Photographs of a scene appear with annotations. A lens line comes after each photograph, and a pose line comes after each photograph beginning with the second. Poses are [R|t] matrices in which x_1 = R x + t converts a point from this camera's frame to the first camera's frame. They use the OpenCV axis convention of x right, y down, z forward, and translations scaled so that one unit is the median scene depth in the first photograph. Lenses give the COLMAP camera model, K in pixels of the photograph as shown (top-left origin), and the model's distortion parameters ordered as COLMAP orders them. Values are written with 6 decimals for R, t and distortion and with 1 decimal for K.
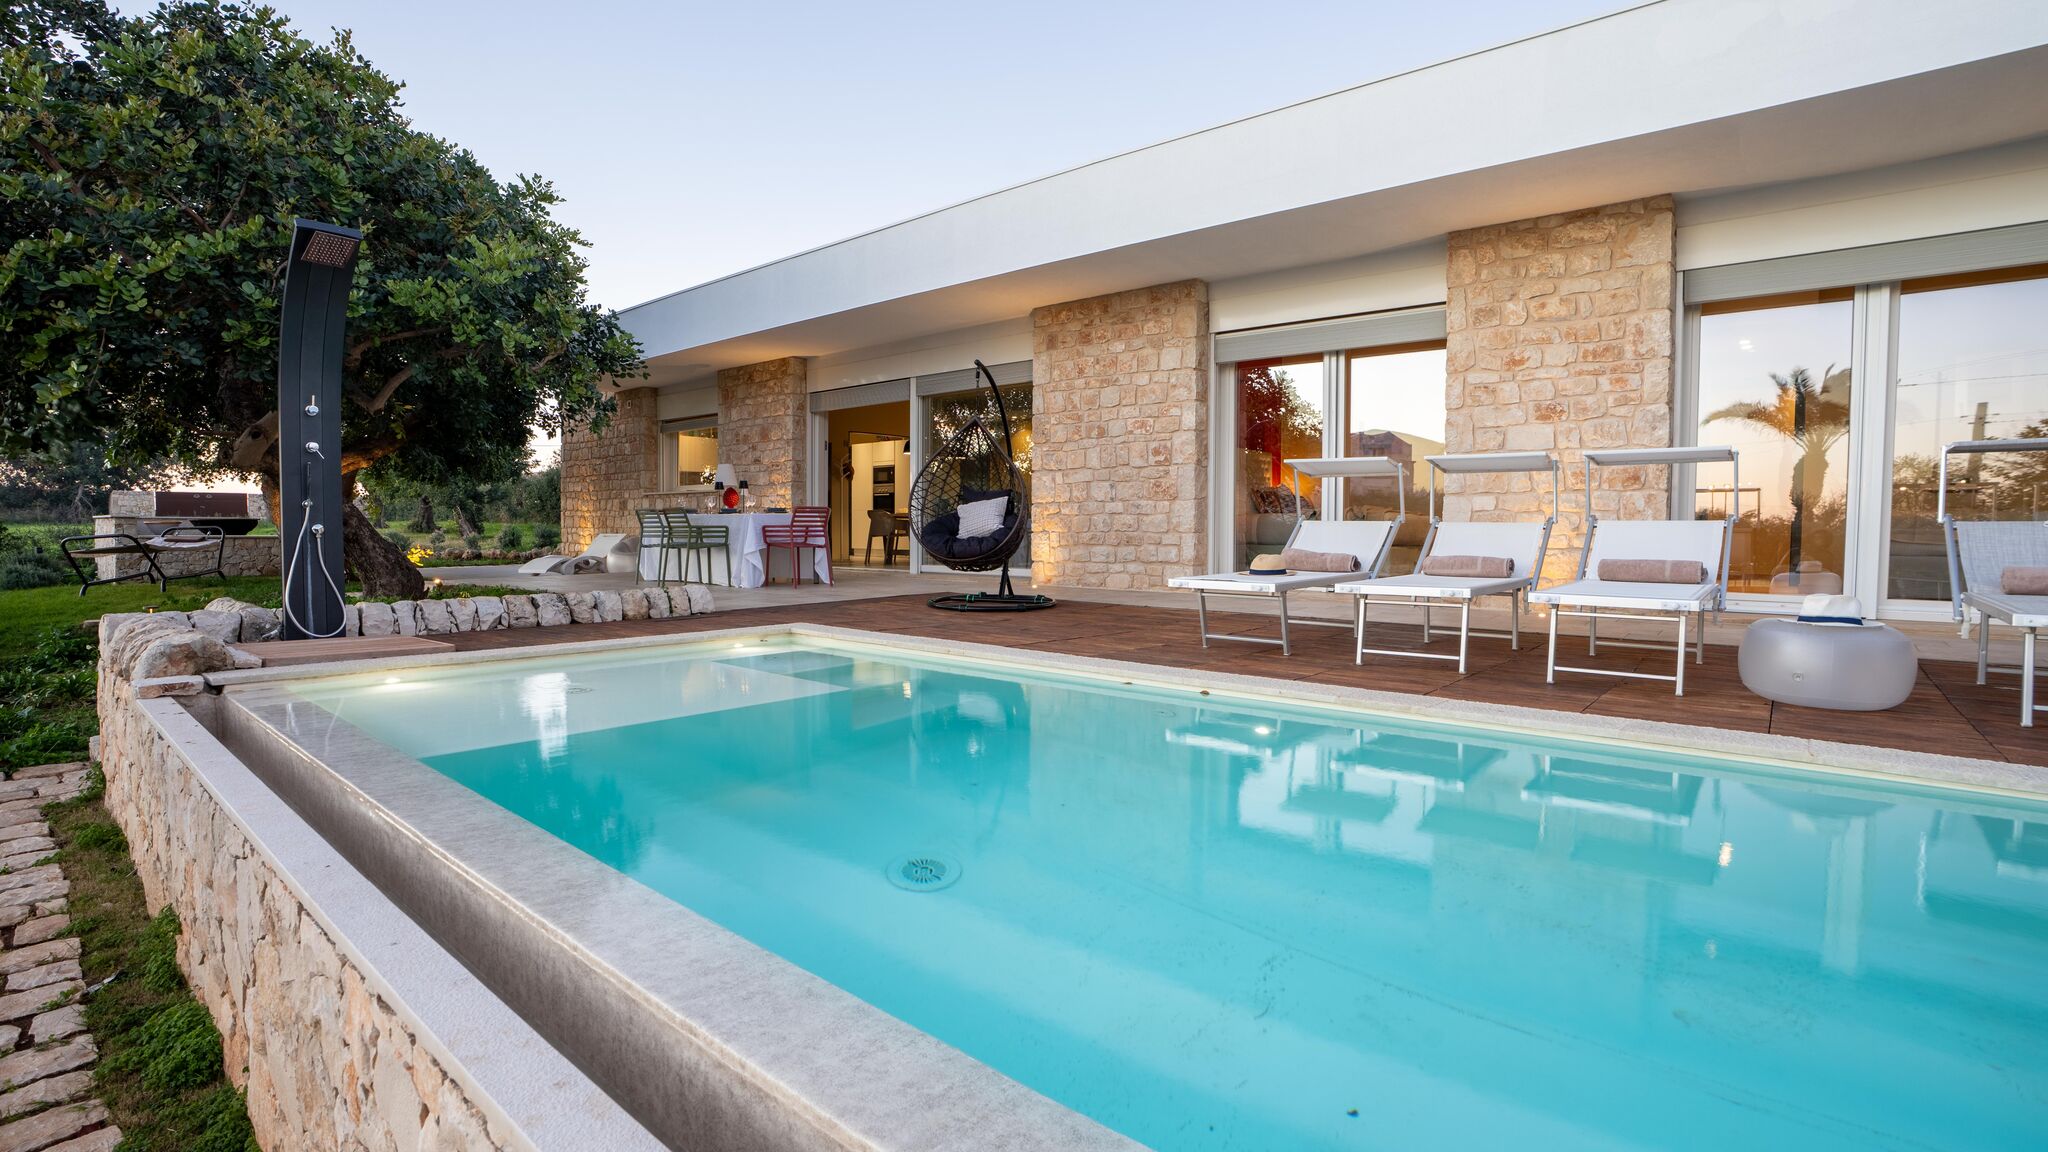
lens RADIAL K [[954.5, 0, 1019.9], [0, 954.5, 571.2], [0, 0, 1]] dist [-0.071833, 0.027861]
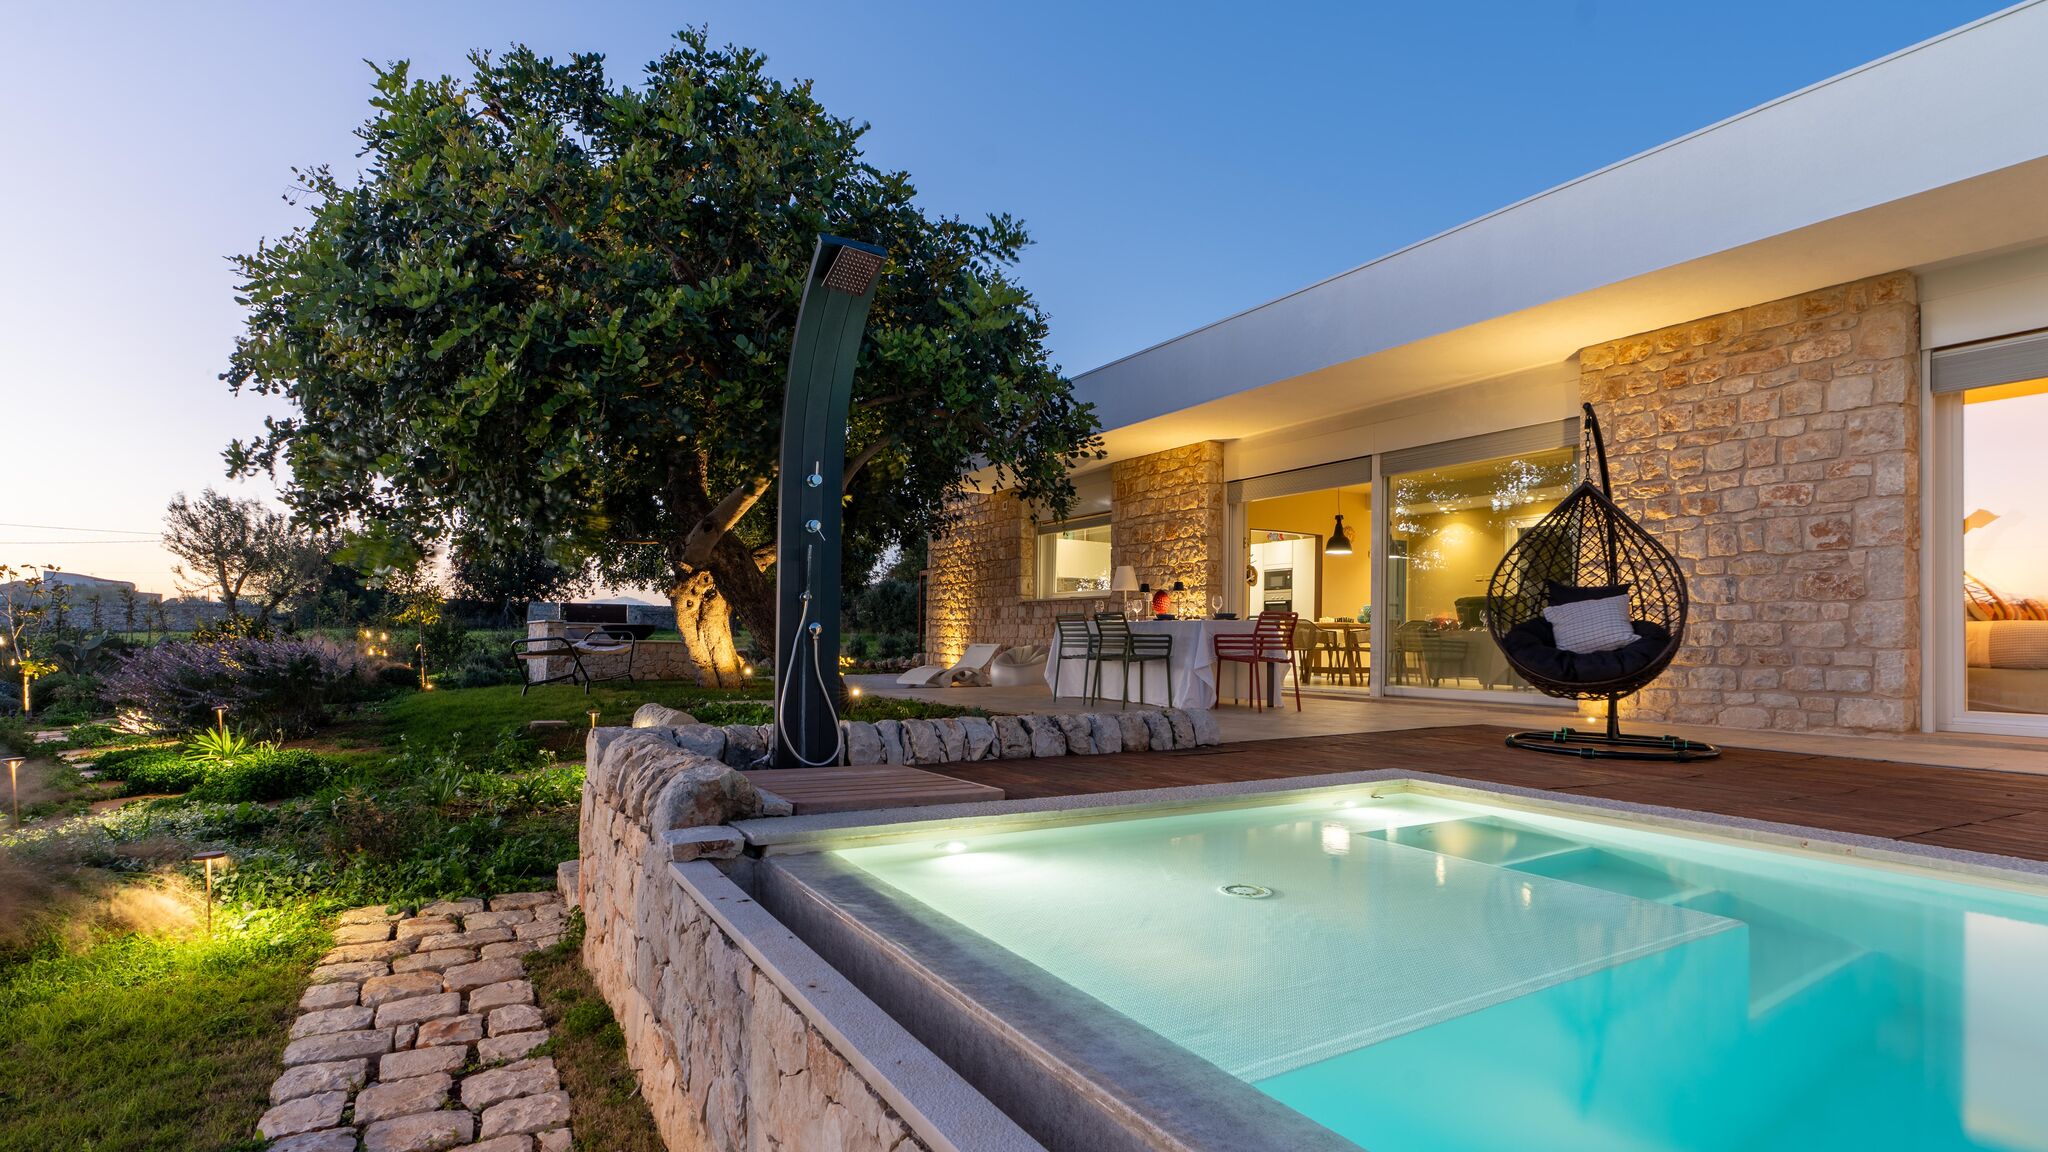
lens RADIAL K [[982.0, 0, 981.0], [0, 982.0, 627.3], [0, 0, 1]] dist [-0.002485, 0.000085]
pose [[0.940932, 0.003702, -0.338576, -0.247119], [-0.024094, 0.998137, -0.056045, -0.002410], [0.337738, 0.060892, 0.939269, 0.182535]]
